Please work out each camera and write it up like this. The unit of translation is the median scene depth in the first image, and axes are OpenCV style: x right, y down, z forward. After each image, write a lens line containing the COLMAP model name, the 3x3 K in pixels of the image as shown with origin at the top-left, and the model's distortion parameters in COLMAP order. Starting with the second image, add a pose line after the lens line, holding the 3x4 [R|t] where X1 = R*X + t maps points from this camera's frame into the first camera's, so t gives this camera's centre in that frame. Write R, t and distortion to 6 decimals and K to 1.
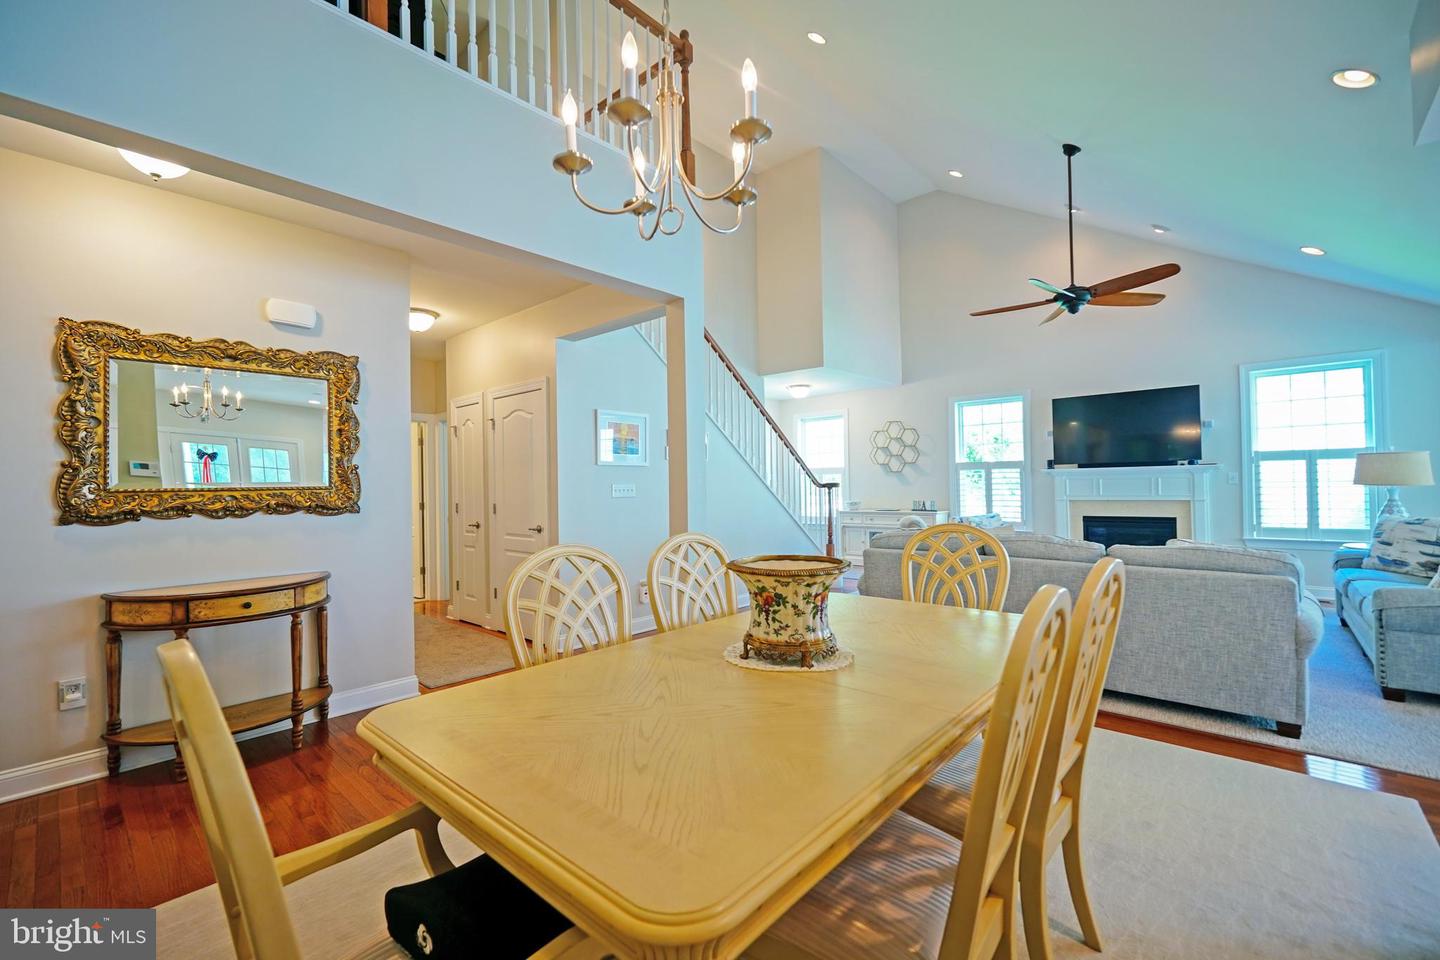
lens RADIAL K [[598.2, 0, 716.7], [0, 598.2, 485.4], [0, 0, 1]] dist [-0.002312, -0.000211]
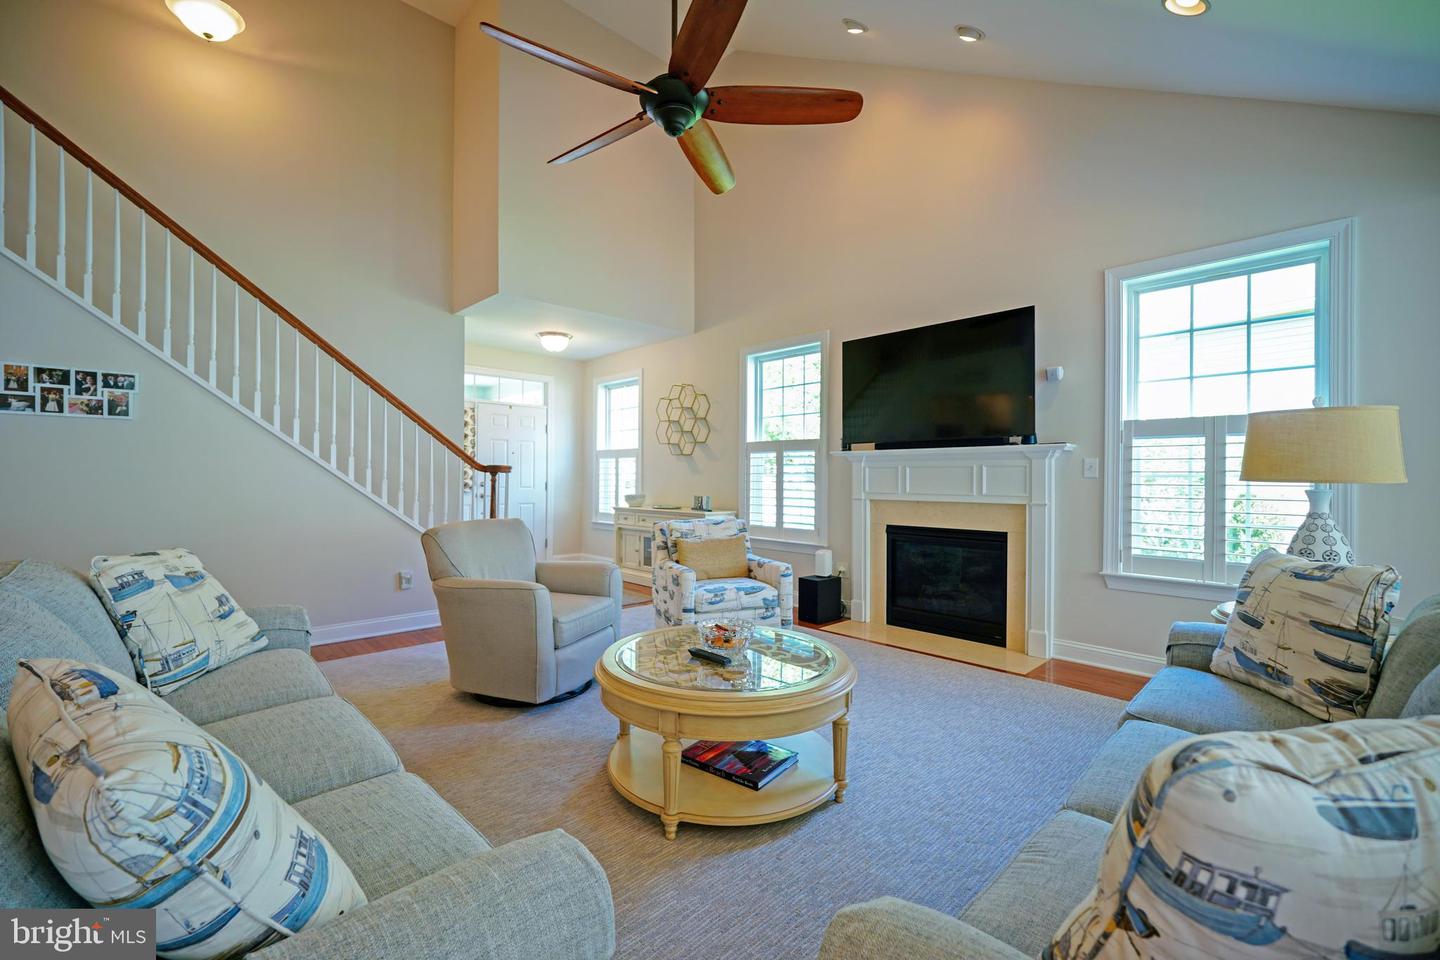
lens RADIAL K [[599.2, 0, 723.9], [0, 599.2, 486.3], [0, 0, 1]] dist [-0.006574, 0.002547]
pose [[0.997009, 0.022504, -0.073938, 0.516907], [-0.021487, 0.999664, 0.014519, 0.004487], [0.074240, -0.012887, 0.997157, 0.369806]]
